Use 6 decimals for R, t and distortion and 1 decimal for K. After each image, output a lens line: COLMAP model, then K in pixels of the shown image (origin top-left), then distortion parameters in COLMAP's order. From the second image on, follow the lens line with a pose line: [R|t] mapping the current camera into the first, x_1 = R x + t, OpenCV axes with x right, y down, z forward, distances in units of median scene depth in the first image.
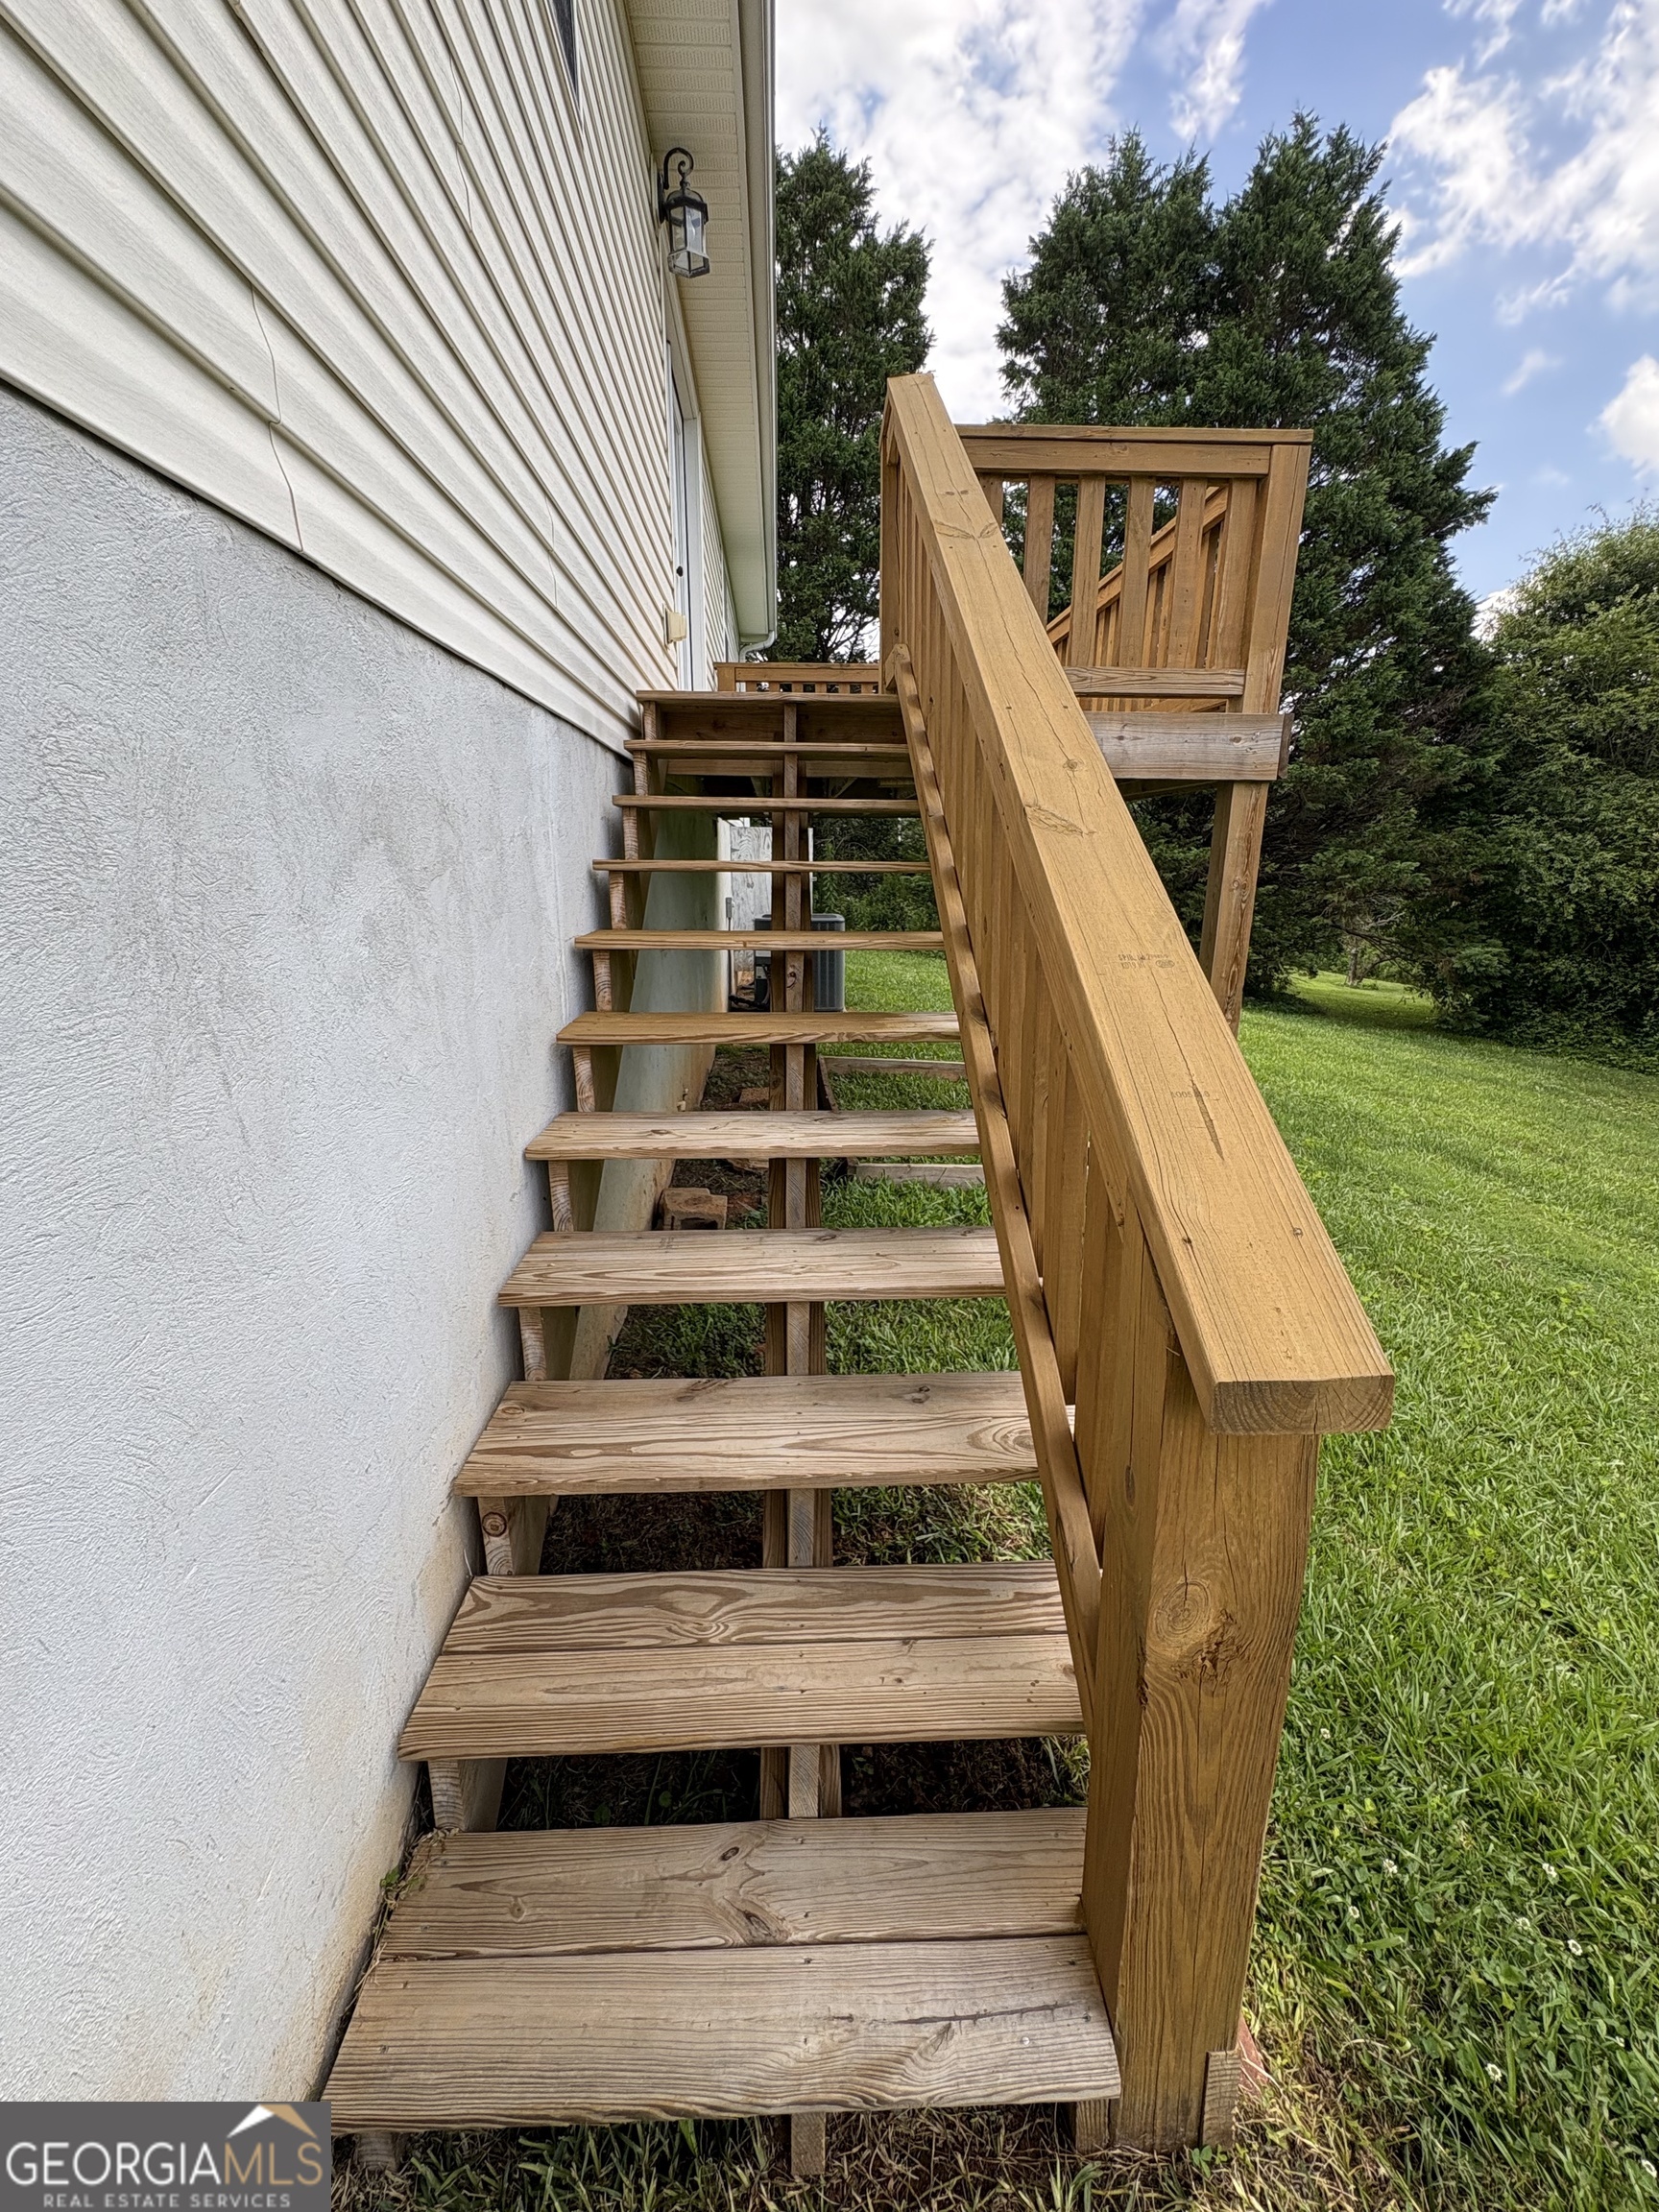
lens RADIAL K [[901.2, 0, 853.0], [0, 901.2, 1102.3], [0, 0, 1]] dist [0.008833, 0.011258]
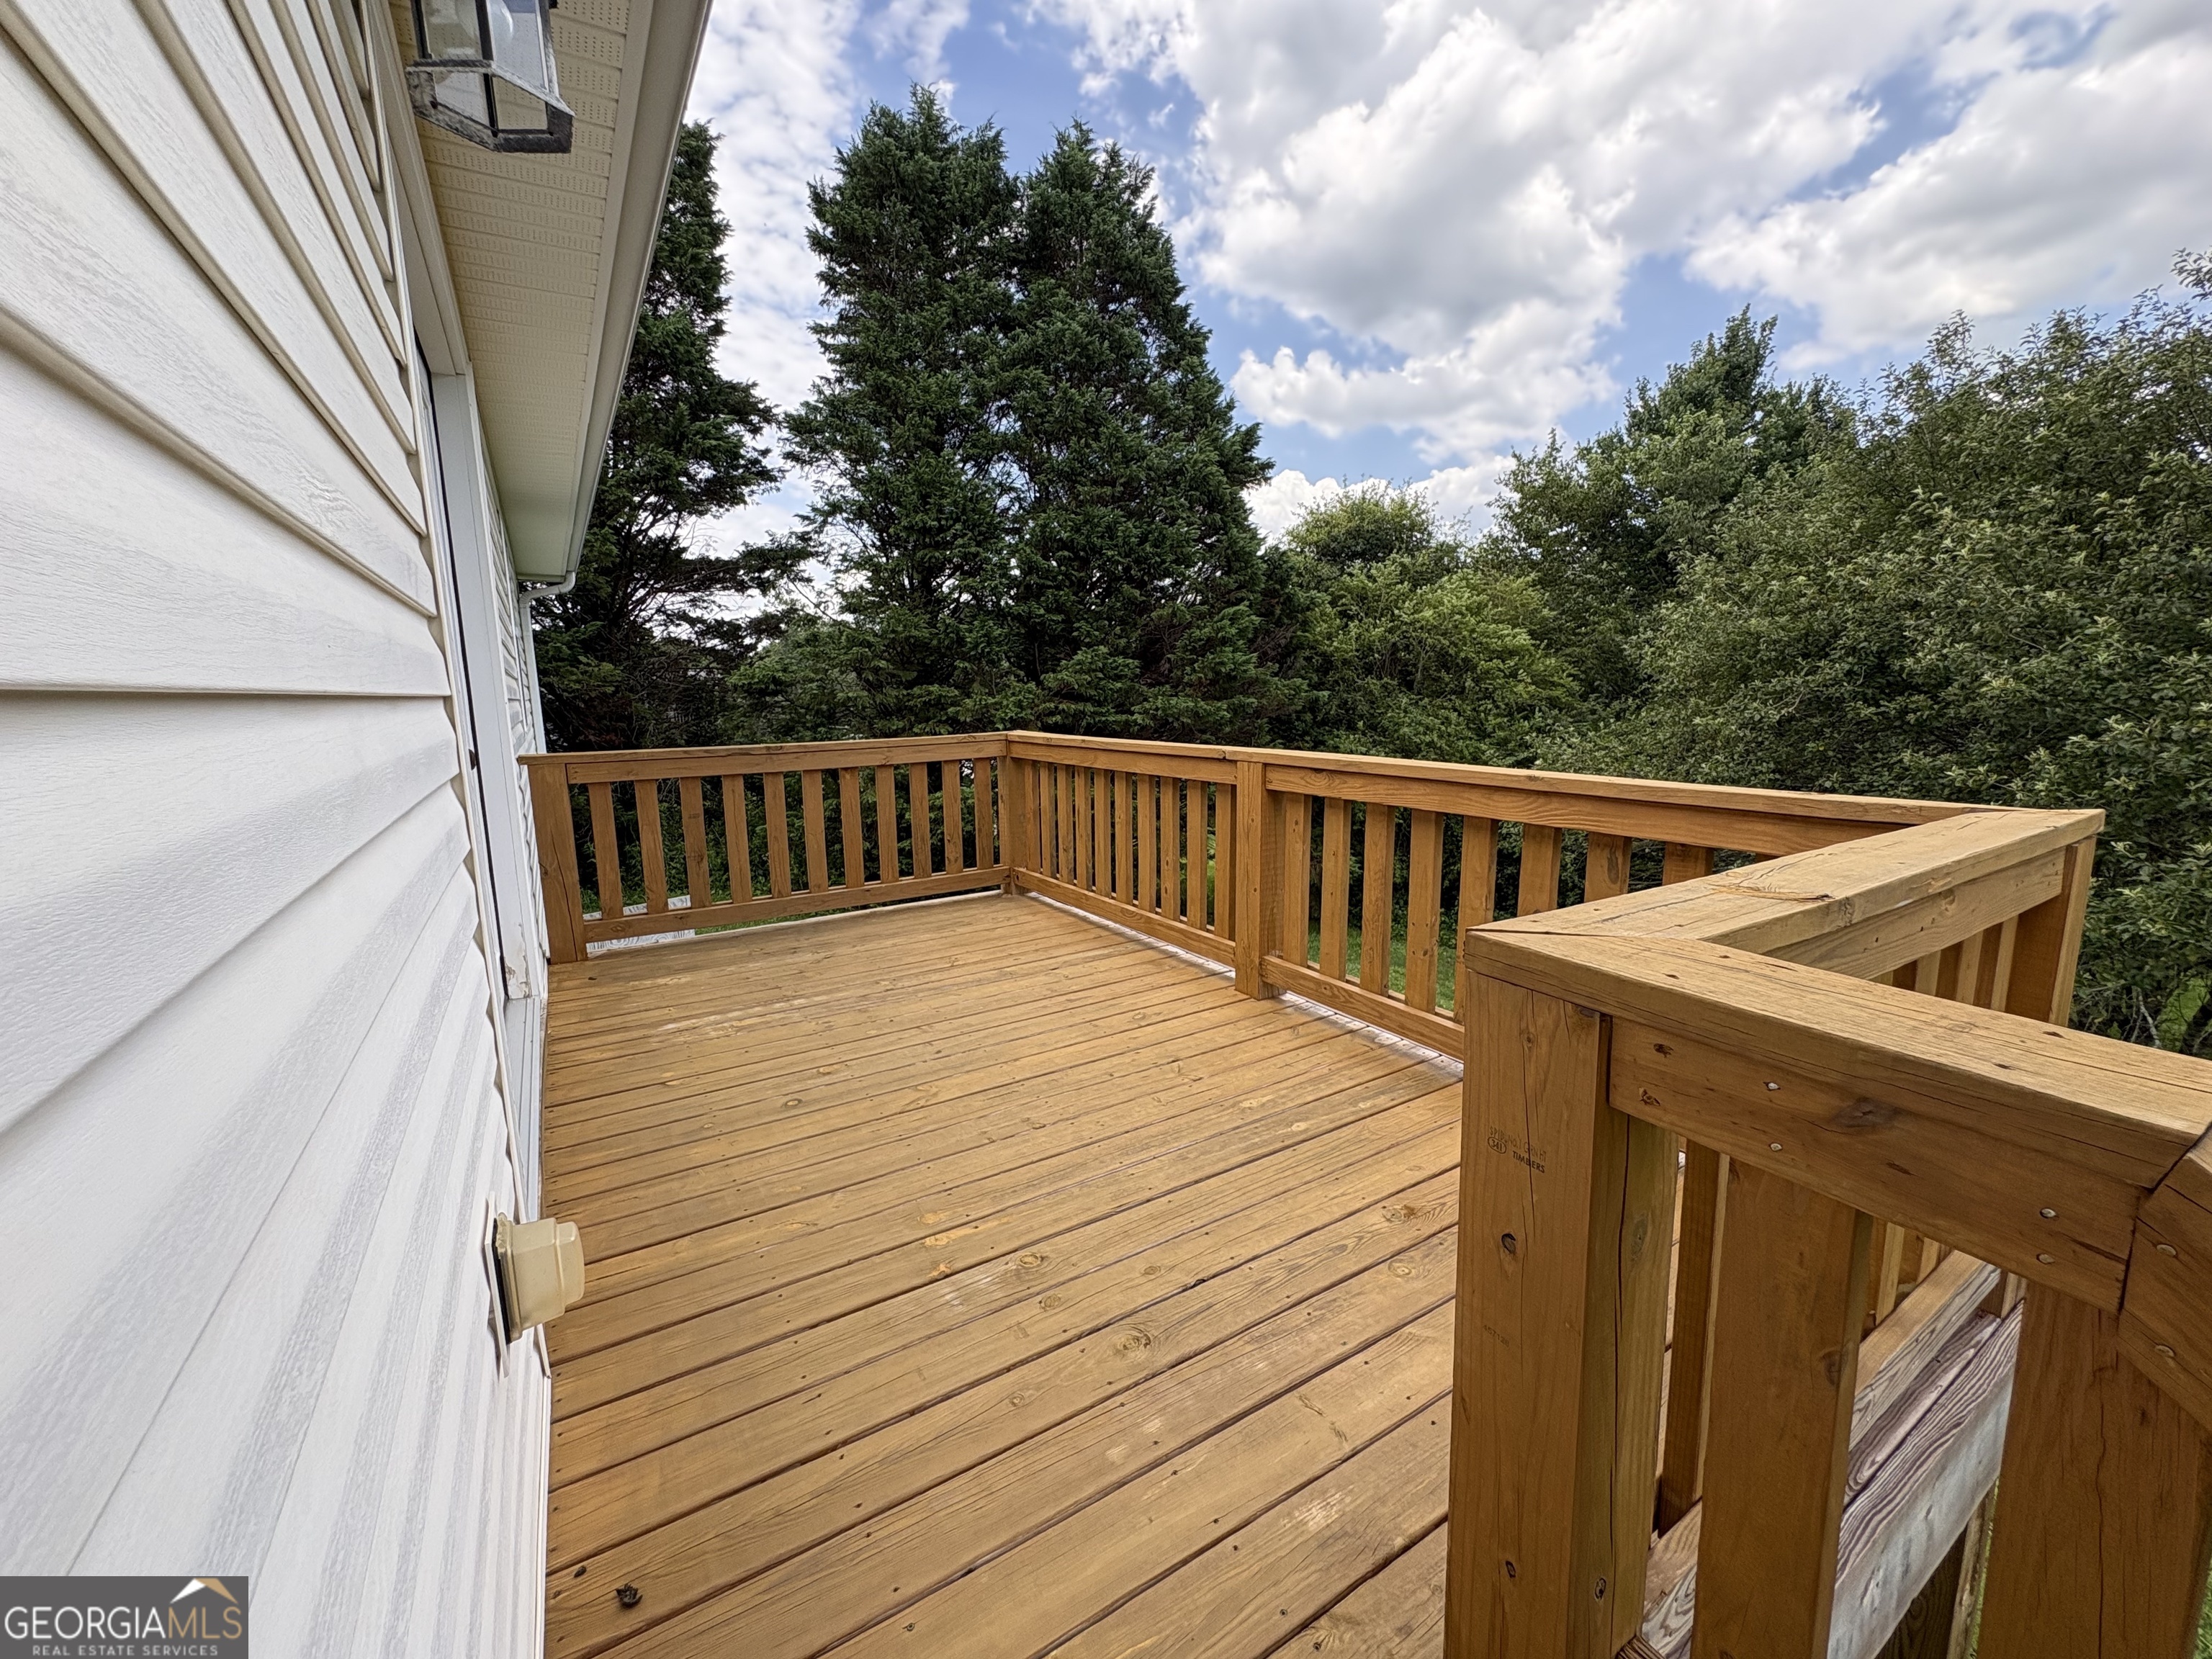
lens RADIAL K [[885.3, 0, 1101.6], [0, 885.3, 823.2], [0, 0, 1]] dist [0.009553, -0.006553]
pose [[0.883715, -0.091256, 0.459043, -0.044064], [0.145824, 0.985671, -0.084782, -0.156557], [-0.444729, 0.141862, 0.884359, 0.179014]]
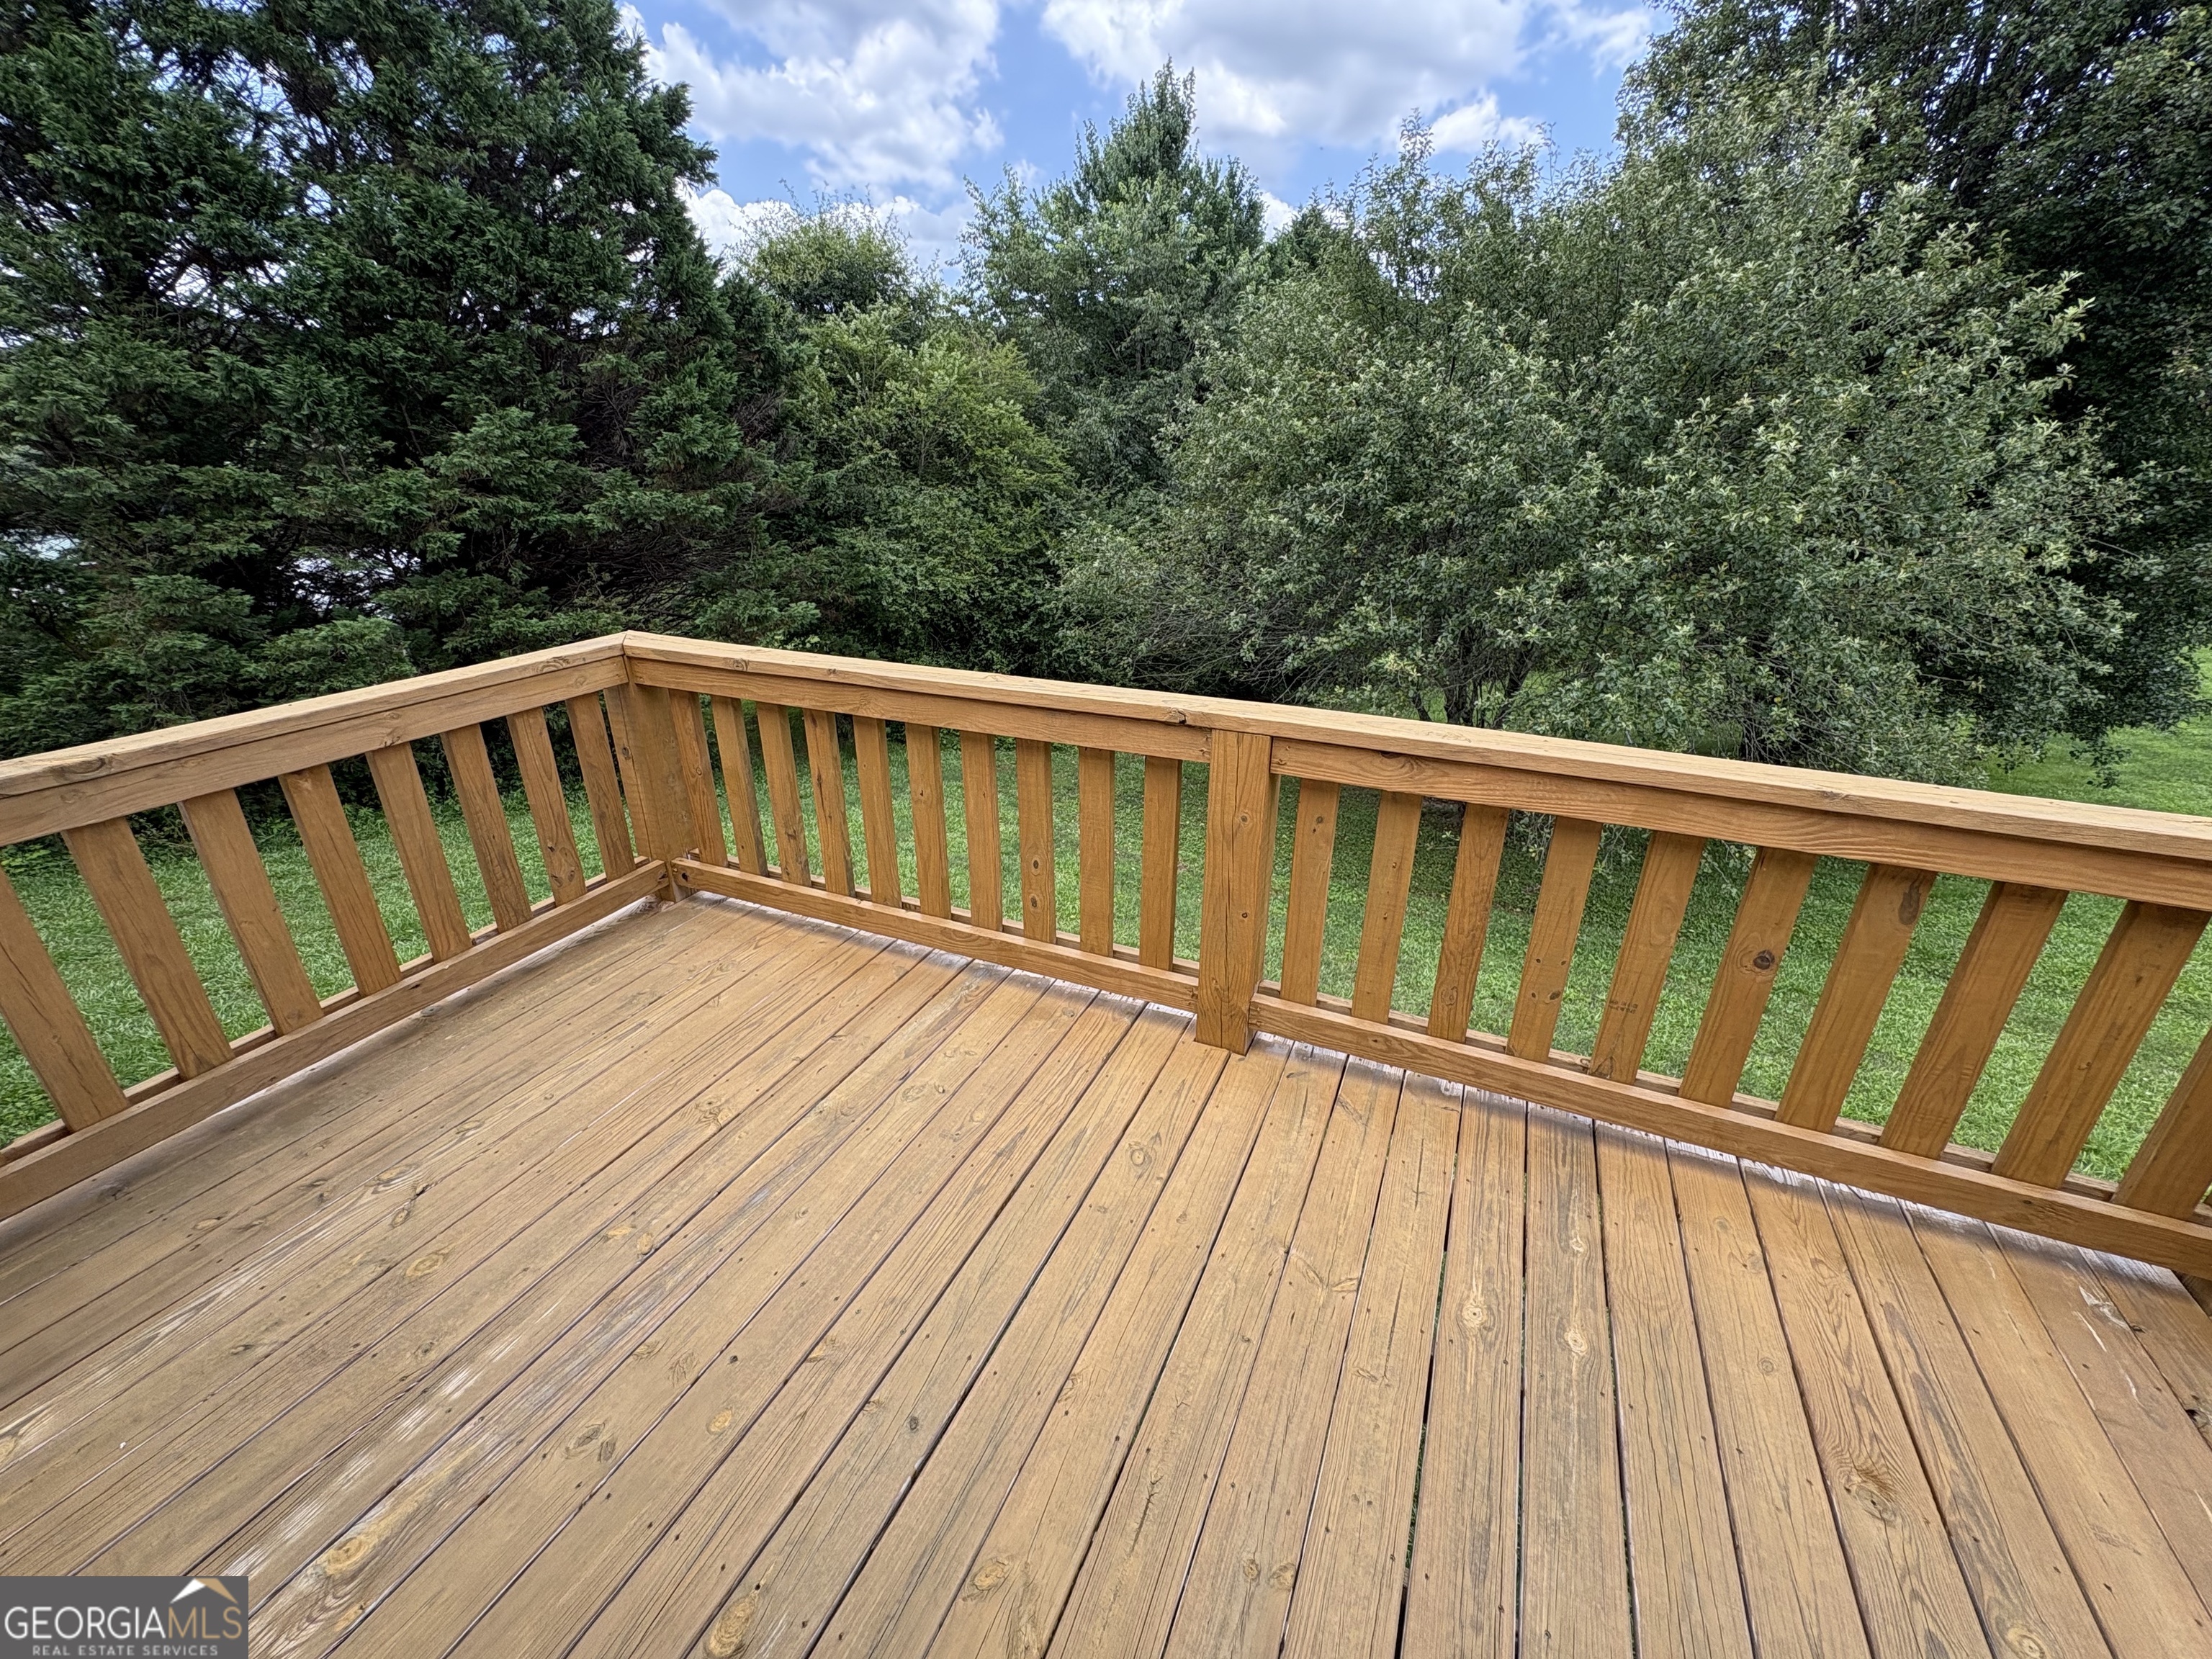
lens RADIAL K [[885.3, 0, 1101.6], [0, 885.3, 823.2], [0, 0, 1]] dist [0.009553, -0.006553]
pose [[0.463674, -0.350397, 0.813774, -0.039252], [0.233843, 0.934305, 0.269056, -0.209494], [-0.854590, 0.065541, 0.515151, 0.291828]]
